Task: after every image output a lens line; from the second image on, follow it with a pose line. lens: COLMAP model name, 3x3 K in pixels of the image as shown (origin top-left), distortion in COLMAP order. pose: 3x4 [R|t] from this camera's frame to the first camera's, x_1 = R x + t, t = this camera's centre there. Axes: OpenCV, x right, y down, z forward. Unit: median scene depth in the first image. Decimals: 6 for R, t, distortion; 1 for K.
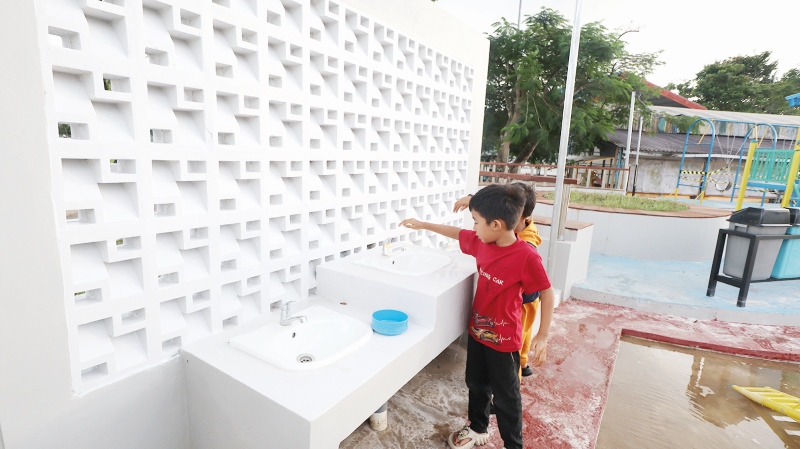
lens RADIAL K [[385.3, 0, 400.0], [0, 385.3, 224.5], [0, 0, 1]] dist [0.000751, 0.000257]
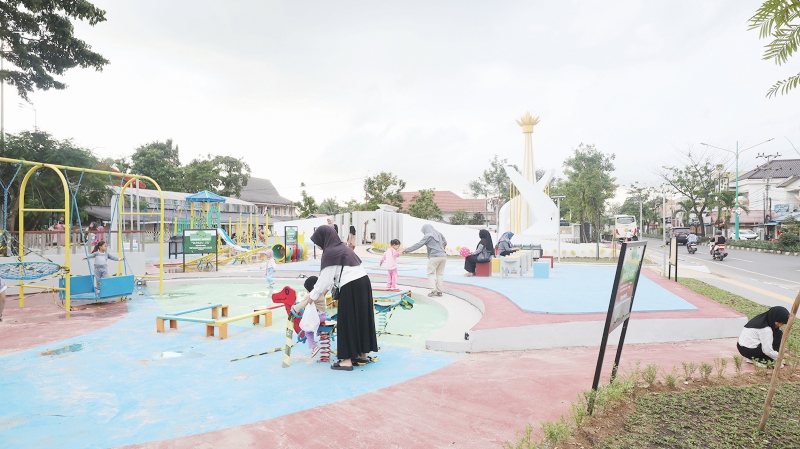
lens RADIAL K [[522.0, 0, 400.0], [0, 522.0, 224.5], [0, 0, 1]] dist [-0.017469, 0.002141]
pose [[0.434858, -0.056095, 0.898750, -0.348276], [0.214532, 0.975774, -0.042898, 0.069315], [-0.874571, 0.211465, 0.436358, -0.410074]]
